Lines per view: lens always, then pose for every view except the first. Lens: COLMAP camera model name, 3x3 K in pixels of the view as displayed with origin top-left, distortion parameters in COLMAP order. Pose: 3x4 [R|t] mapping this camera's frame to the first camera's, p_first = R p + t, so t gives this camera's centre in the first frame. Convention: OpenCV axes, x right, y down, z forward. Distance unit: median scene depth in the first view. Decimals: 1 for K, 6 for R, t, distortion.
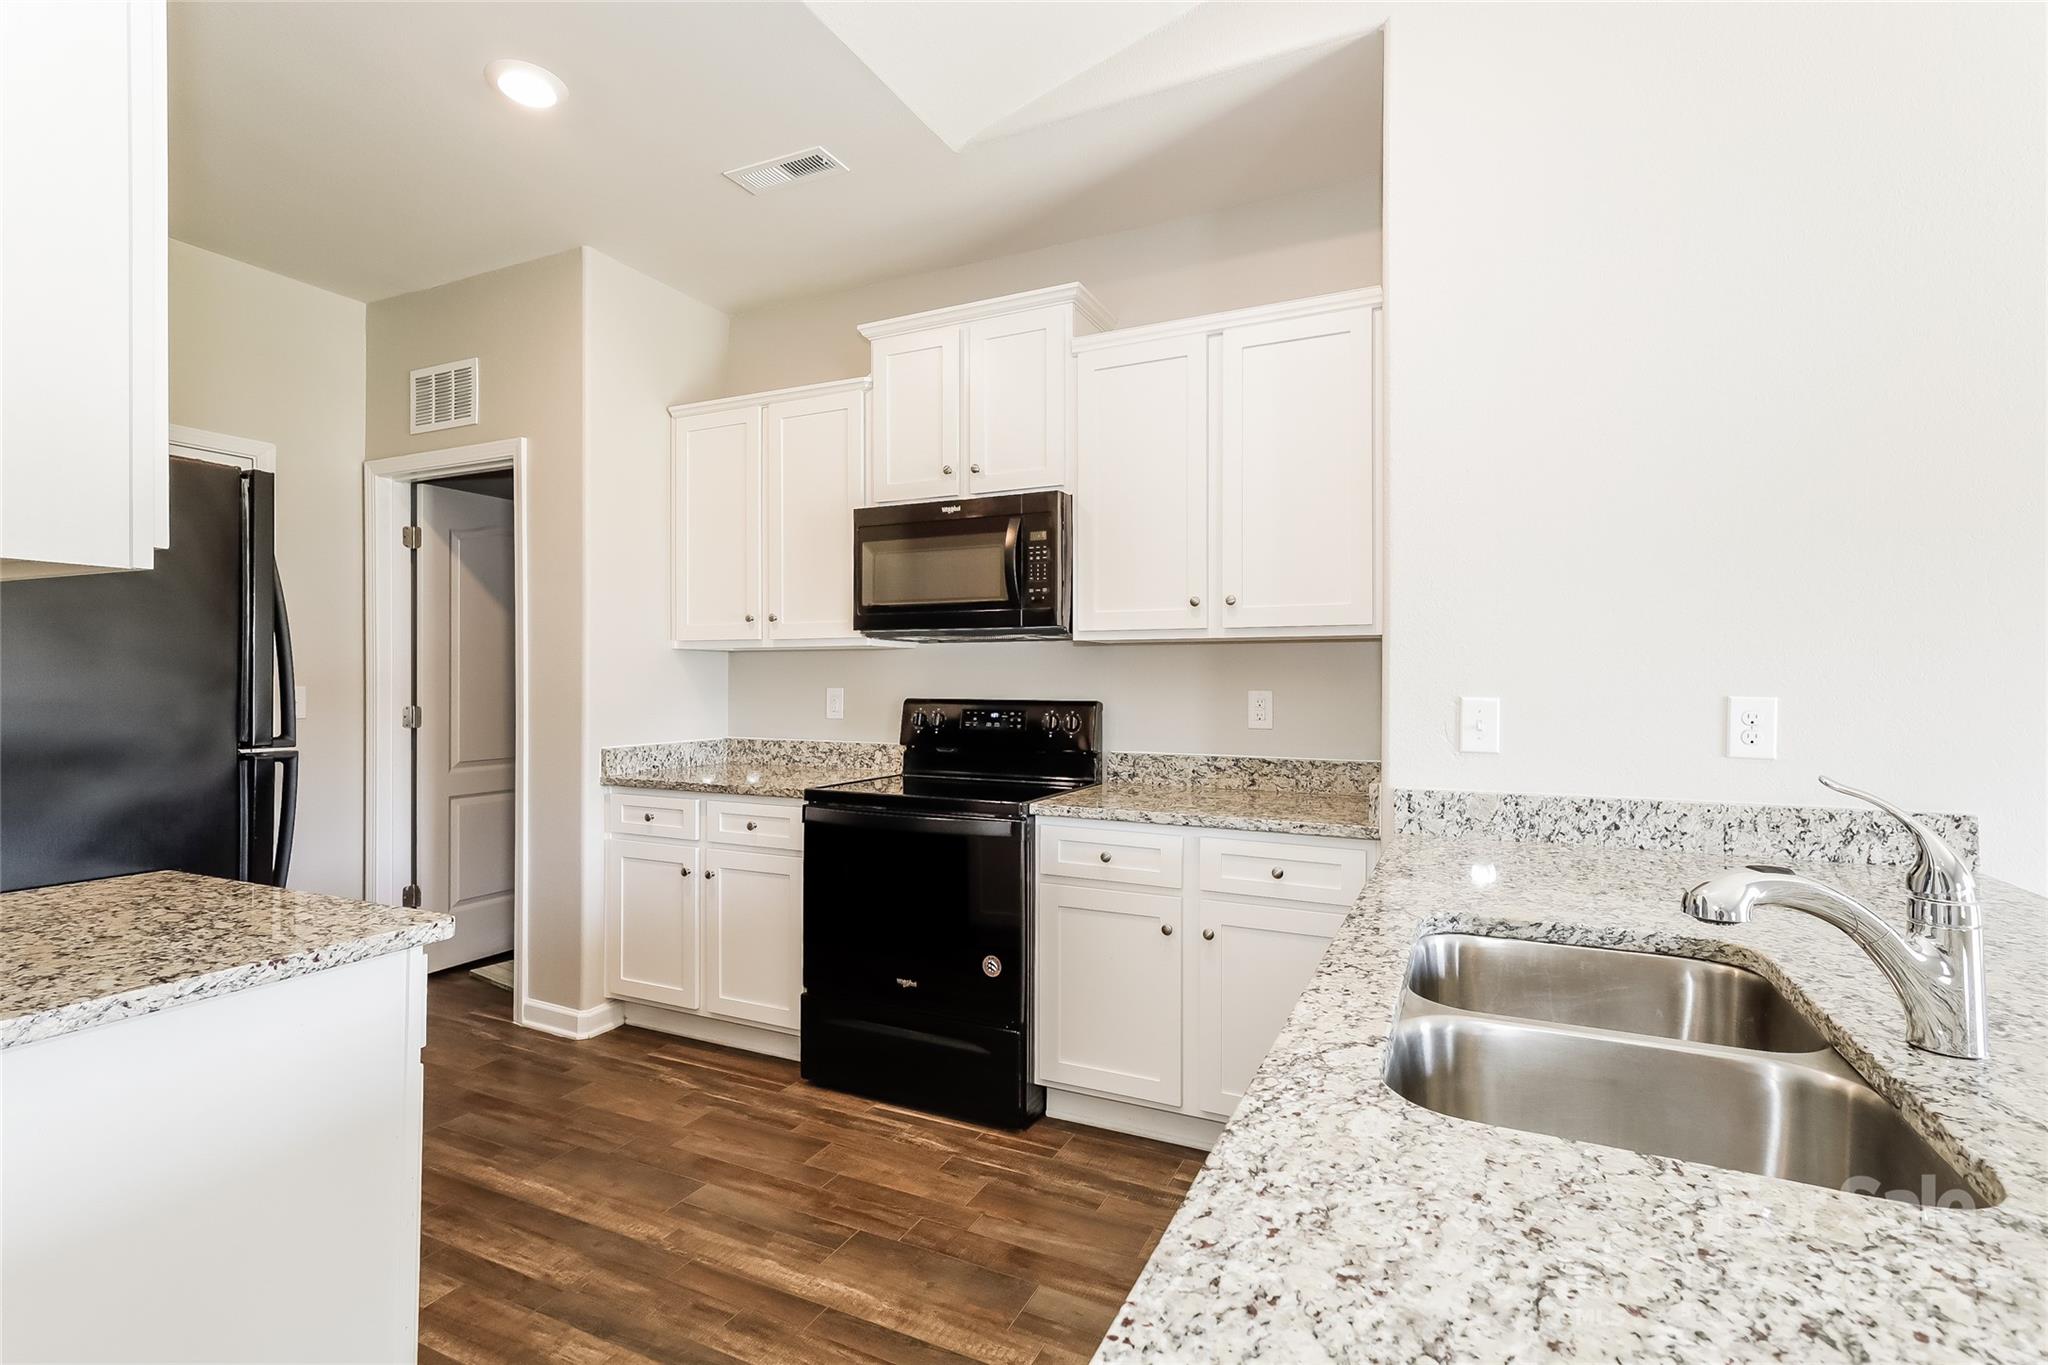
lens RADIAL K [[939.5, 0, 1030.1], [0, 939.5, 679.3], [0, 0, 1]] dist [-0.019913, 0.003137]
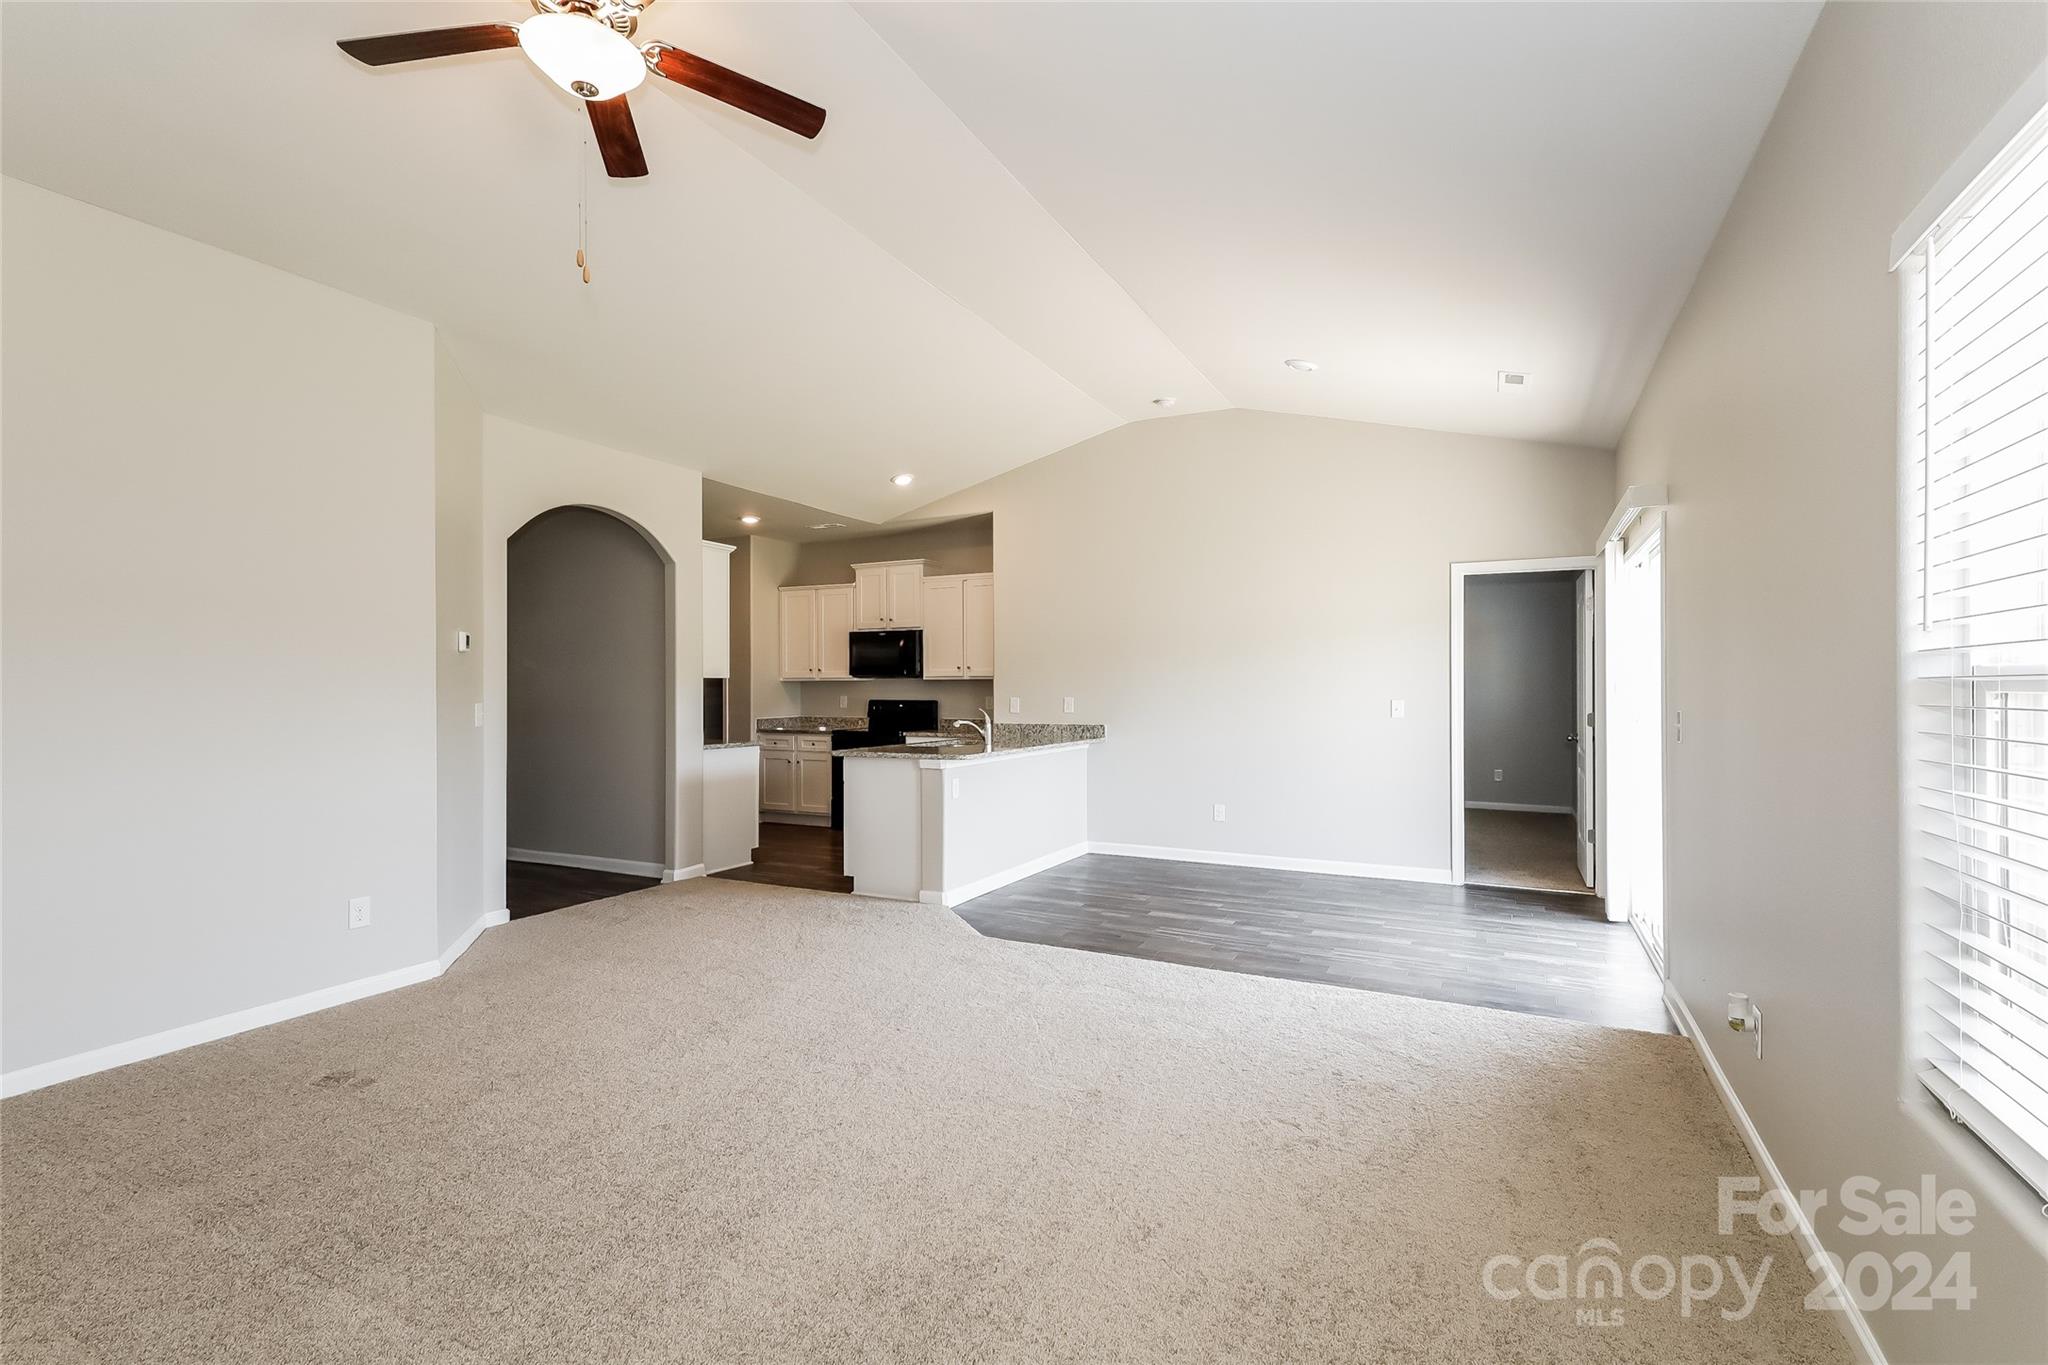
lens RADIAL K [[939.5, 0, 1037.5], [0, 939.5, 690.8], [0, 0, 1]] dist [-0.019913, 0.003137]
pose [[0.999949, -0.002596, -0.009796, 0.394005], [0.002608, 0.999996, 0.001206, -0.008018], [0.009793, -0.001231, 0.999951, -1.762801]]
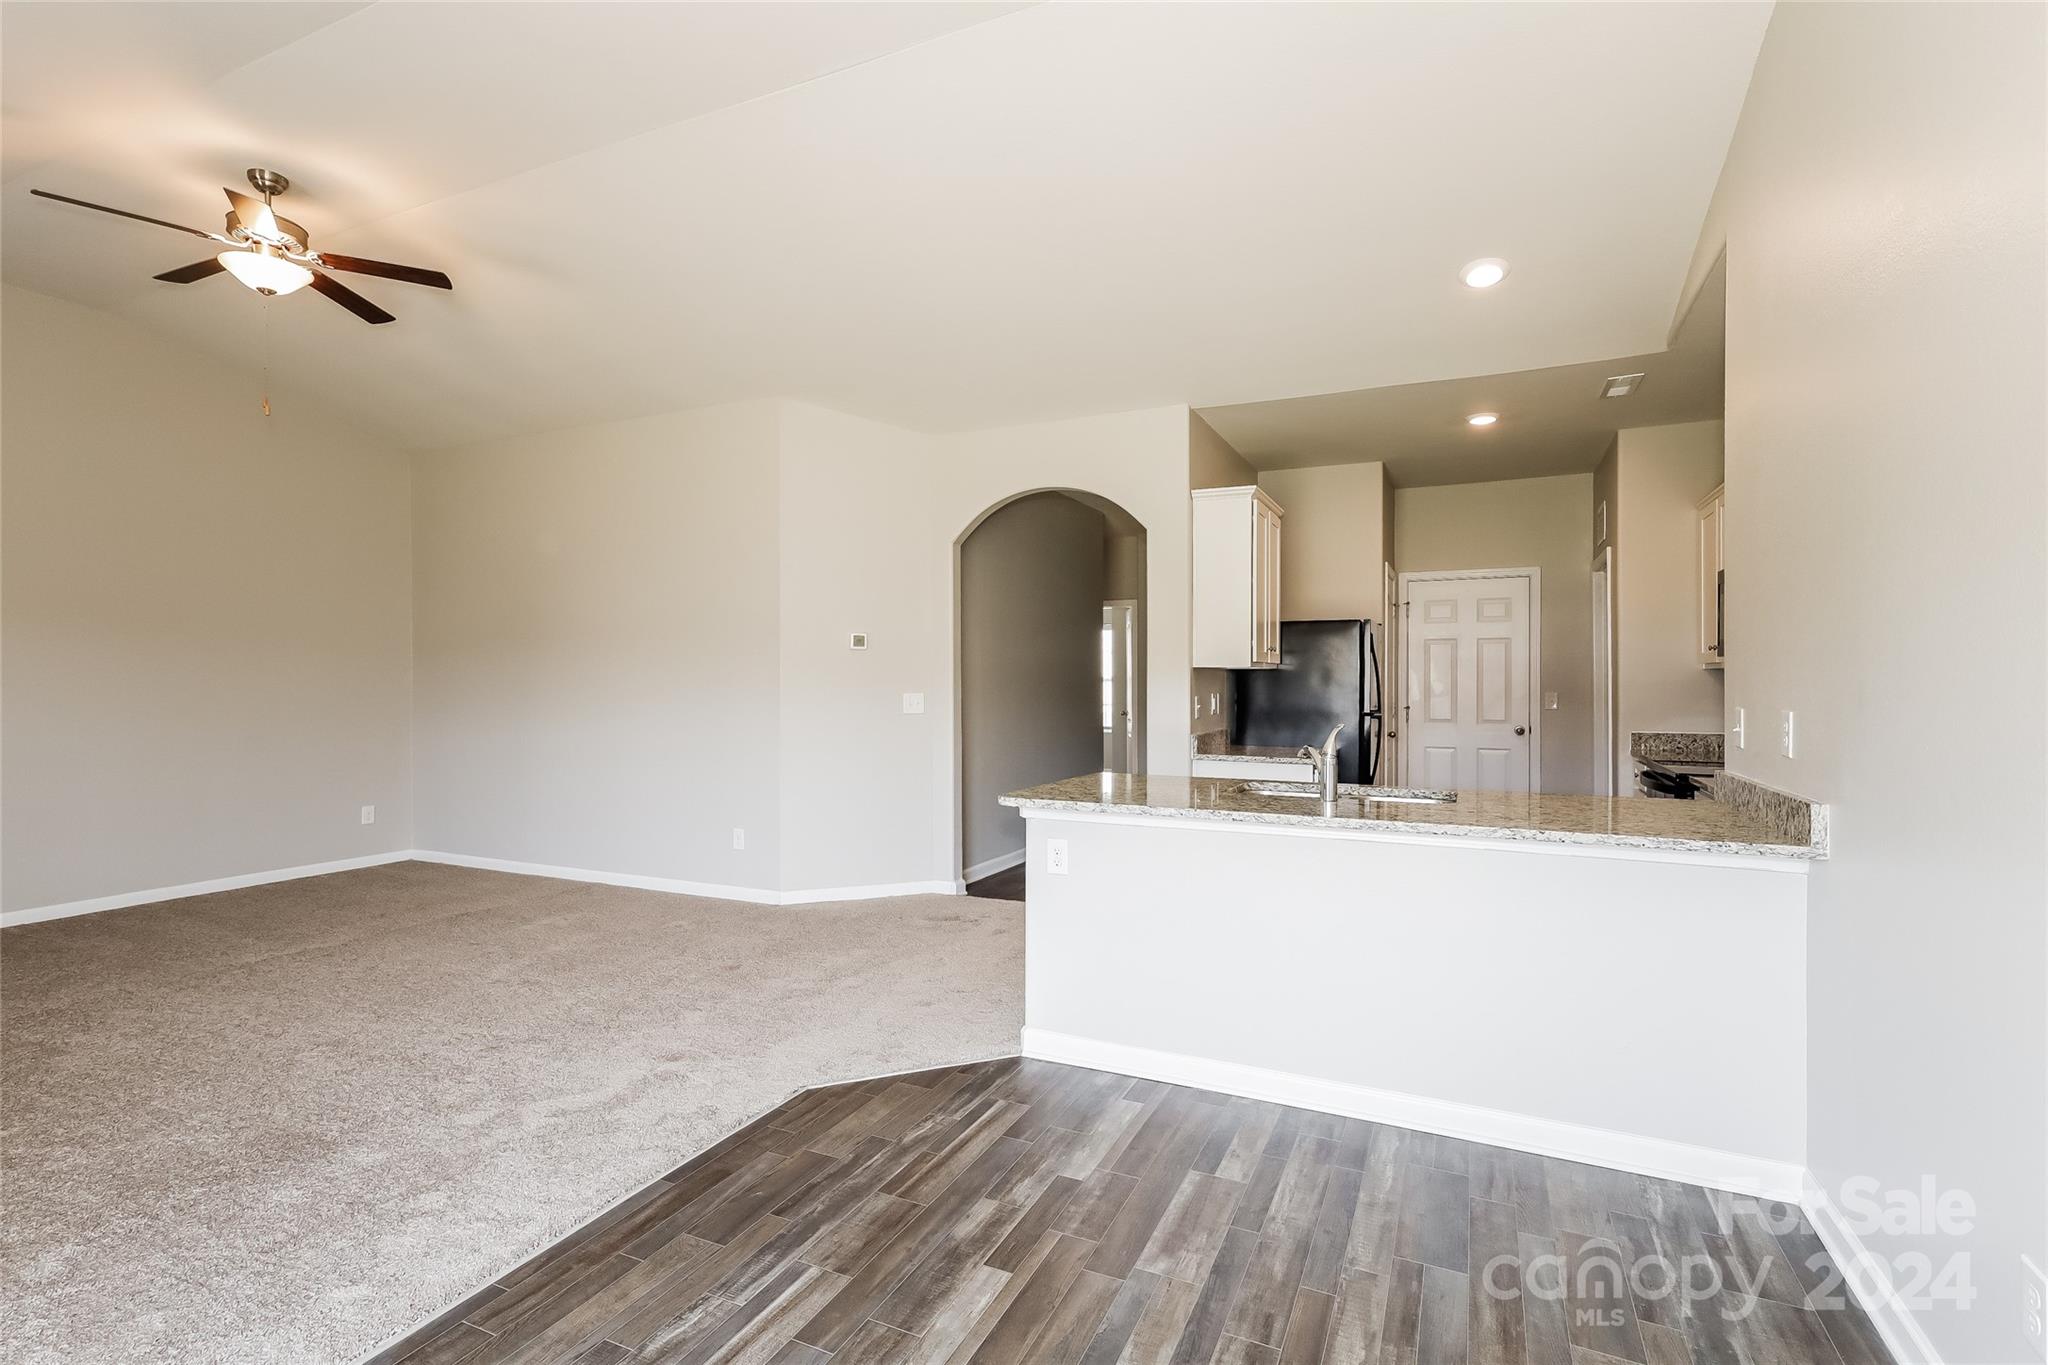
lens RADIAL K [[939.5, 0, 1028.7], [0, 939.5, 687.3], [0, 0, 1]] dist [-0.019913, 0.003137]
pose [[0.011230, 0.012079, -0.999864, 2.923073], [0.000772, 0.999927, 0.012088, -0.045161], [0.999937, -0.000908, 0.011220, 3.435990]]
